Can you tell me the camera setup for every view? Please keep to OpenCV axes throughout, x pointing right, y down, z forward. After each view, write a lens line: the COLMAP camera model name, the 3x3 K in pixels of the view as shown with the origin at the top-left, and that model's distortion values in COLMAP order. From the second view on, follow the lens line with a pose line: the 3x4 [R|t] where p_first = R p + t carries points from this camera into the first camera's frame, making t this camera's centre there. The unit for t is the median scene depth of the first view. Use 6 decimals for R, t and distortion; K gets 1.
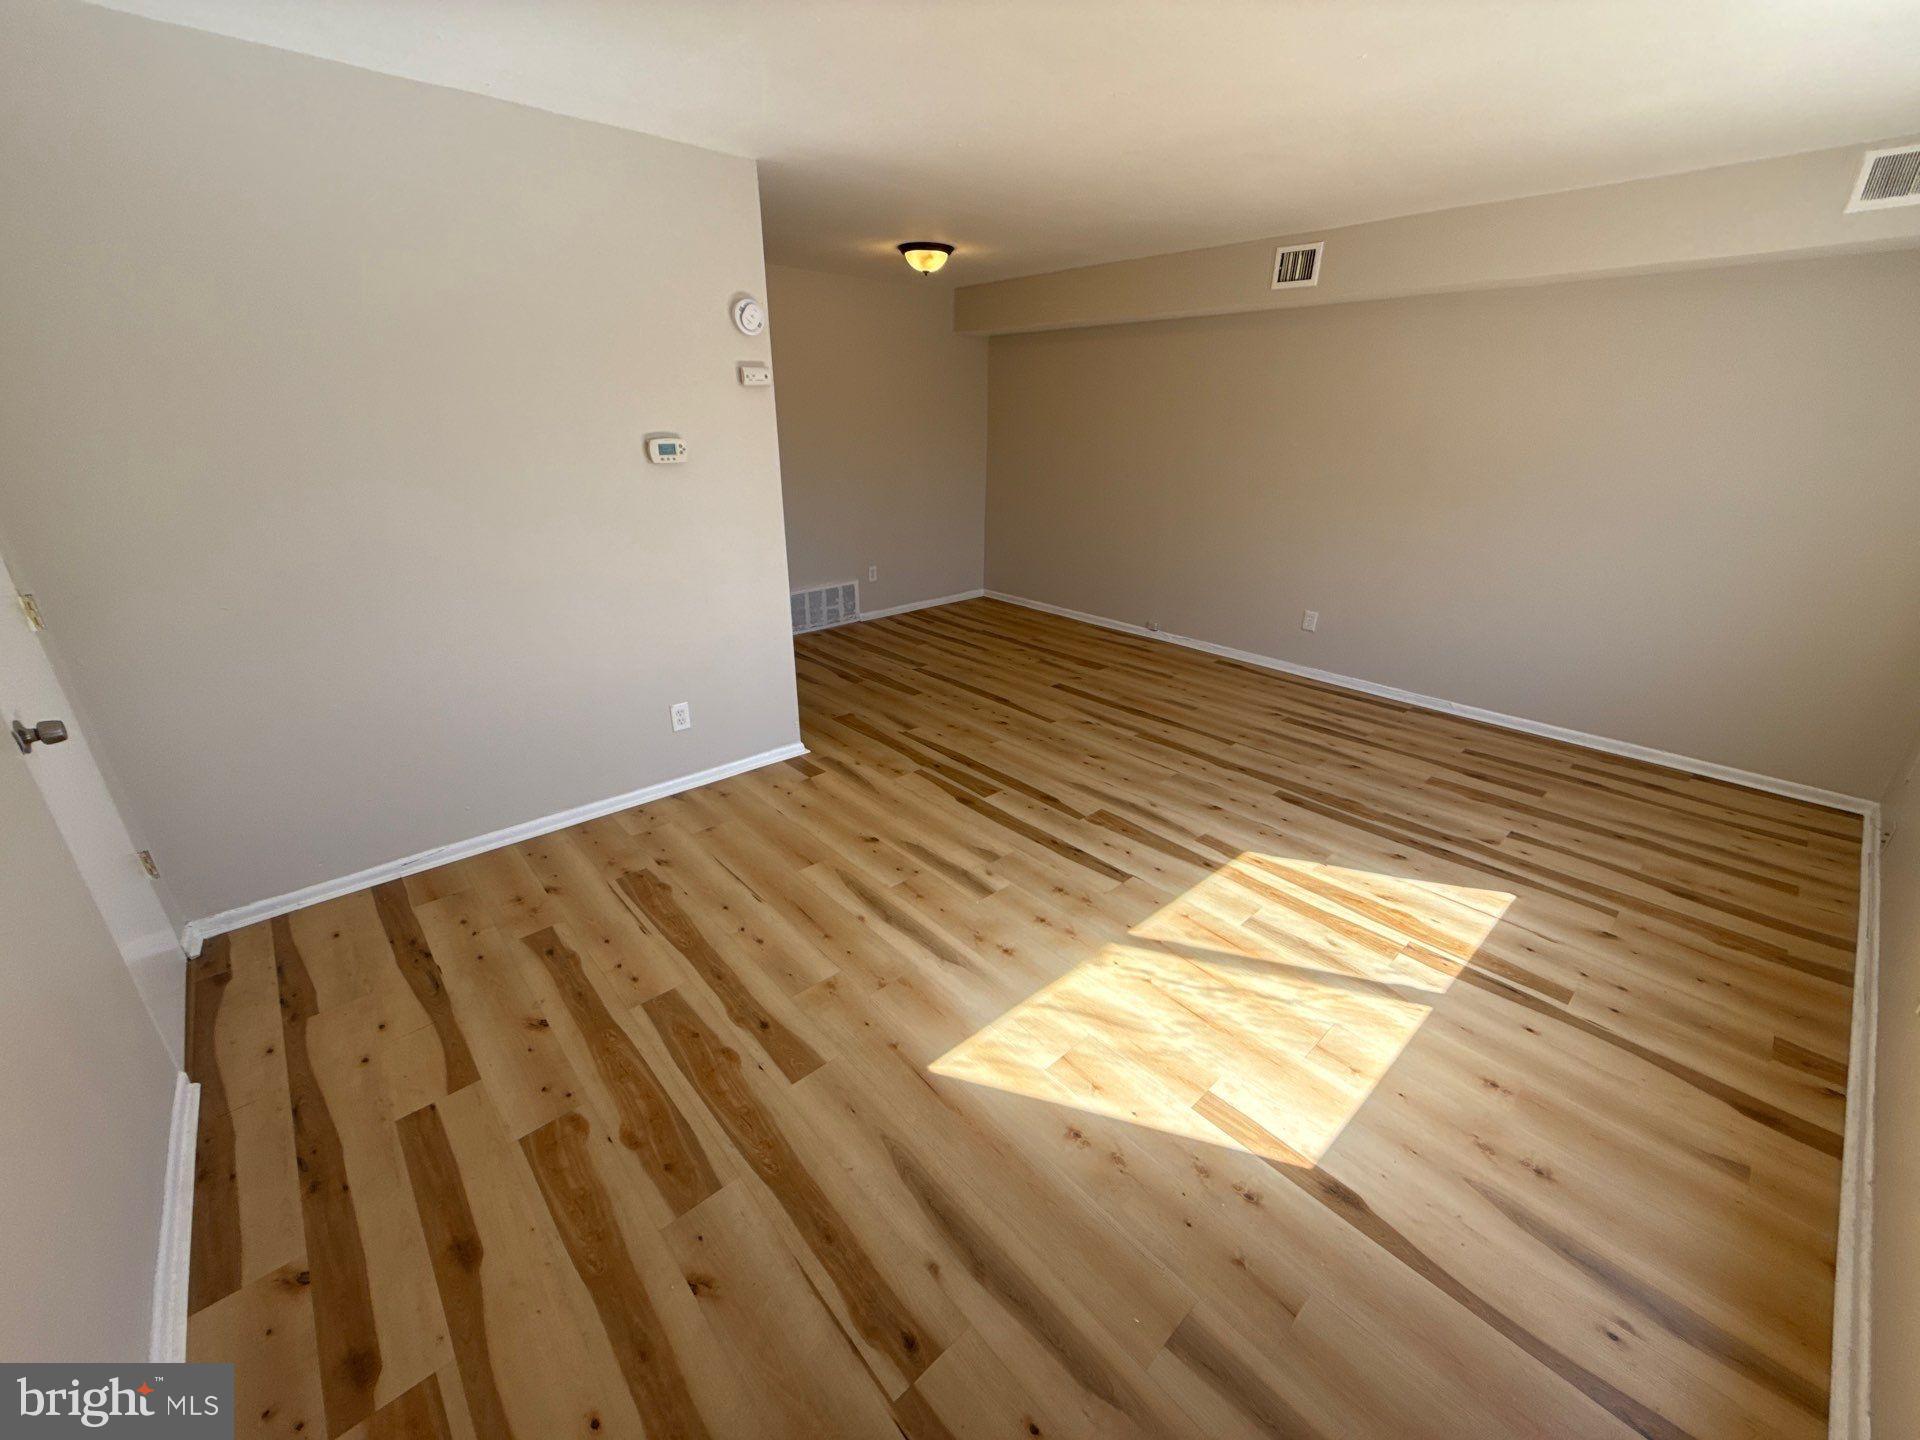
lens RADIAL K [[764.2, 0, 967.4], [0, 764.2, 716.9], [0, 0, 1]] dist [-0.001206, 0.000541]
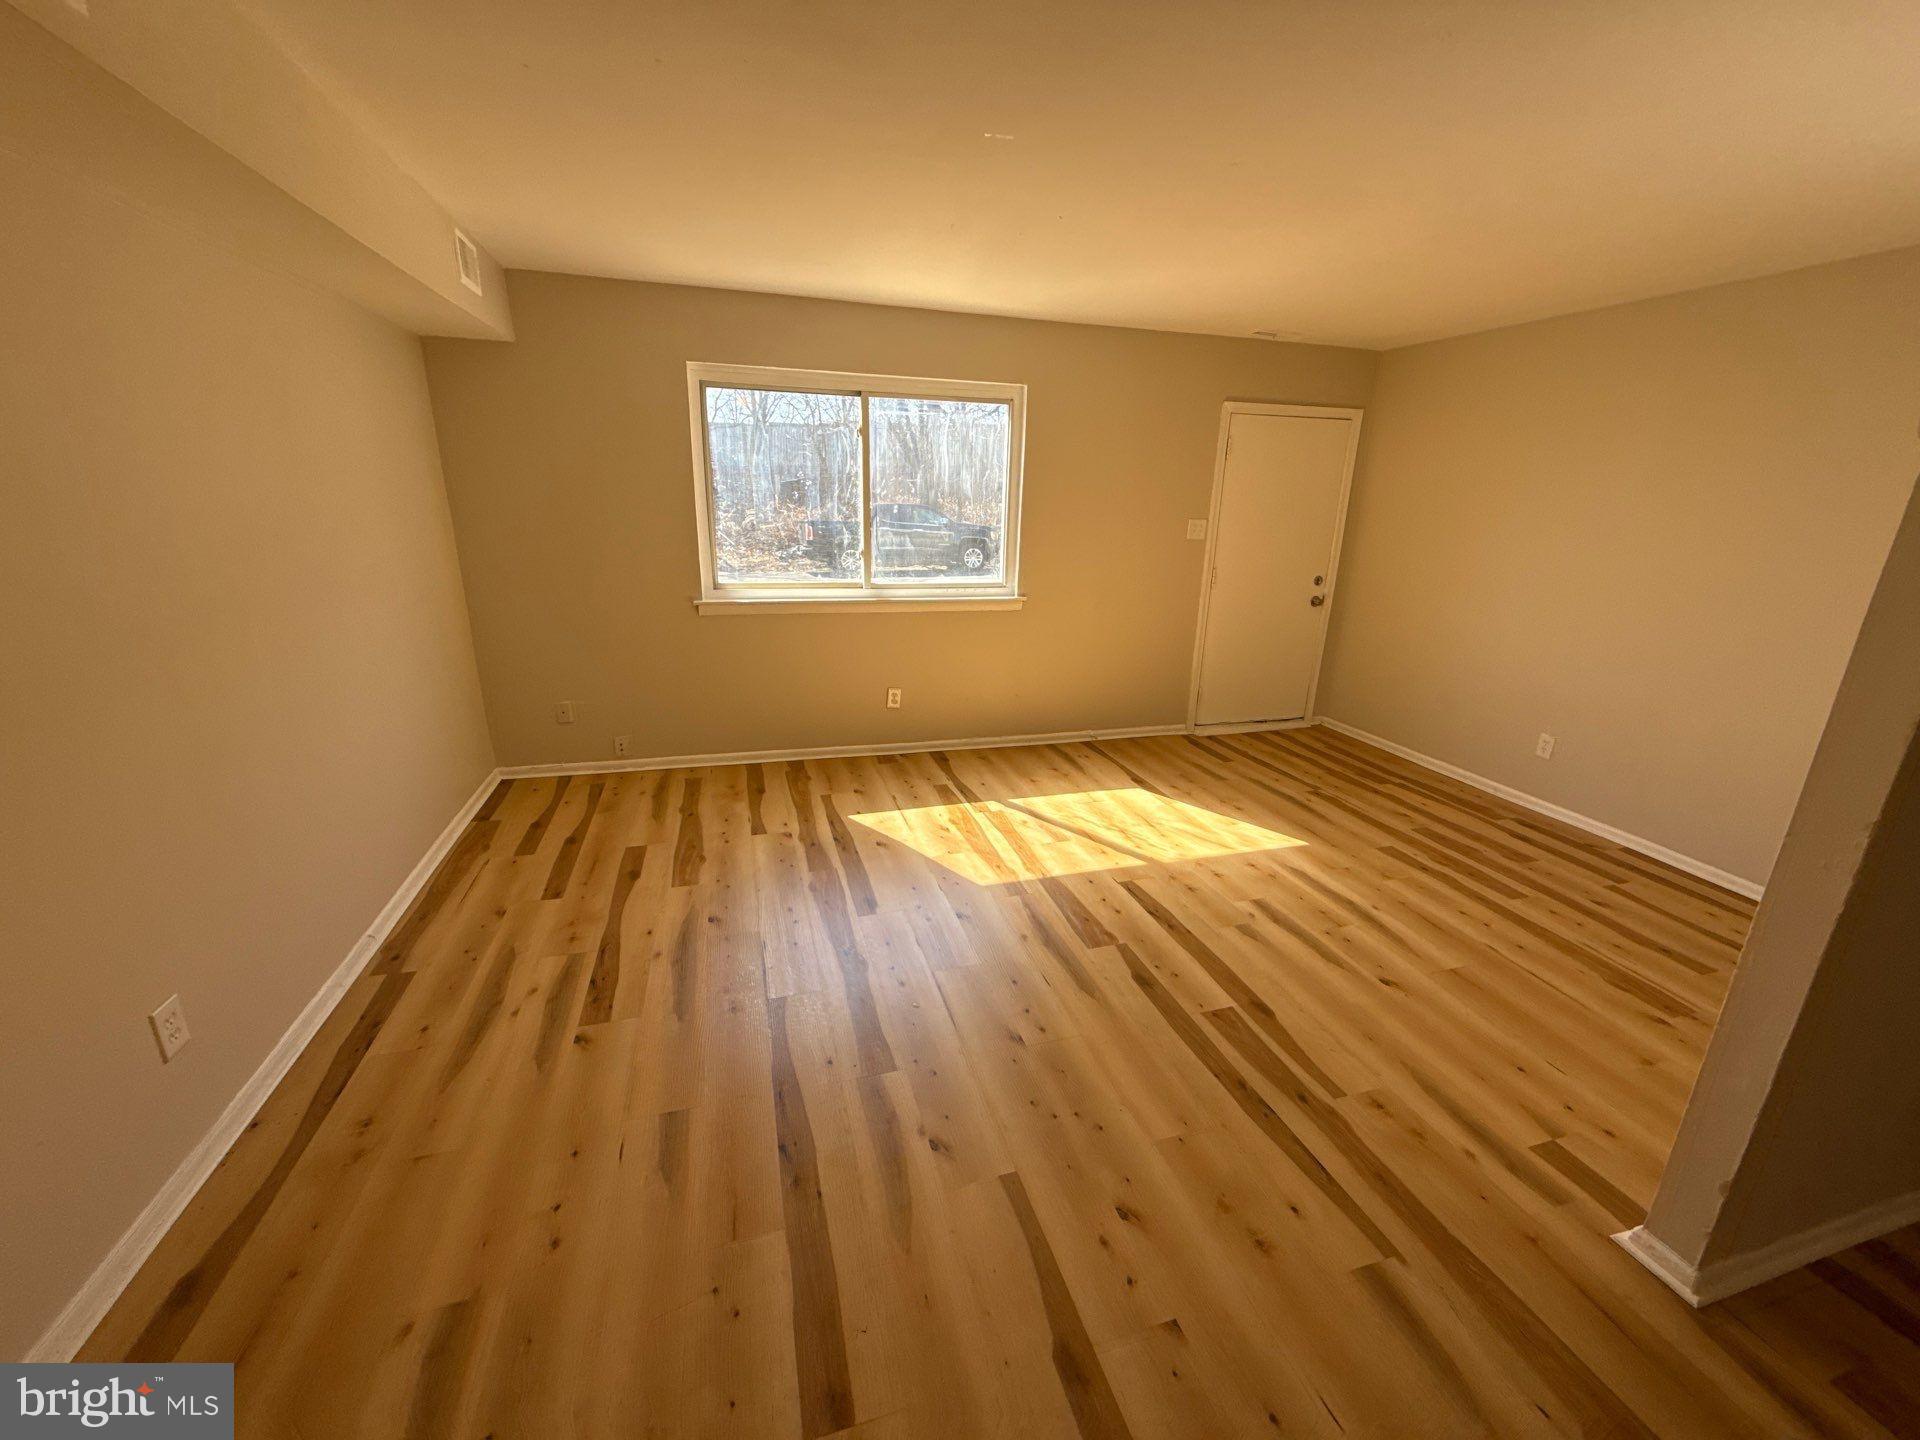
lens RADIAL K [[764.2, 0, 958.7], [0, 764.2, 721.4], [0, 0, 1]] dist [-0.001206, 0.000541]
pose [[-0.897980, -0.155295, 0.411723, -0.000451], [0.134391, 0.794164, 0.592657, -0.622811], [-0.419012, 0.587526, -0.692273, 1.582094]]
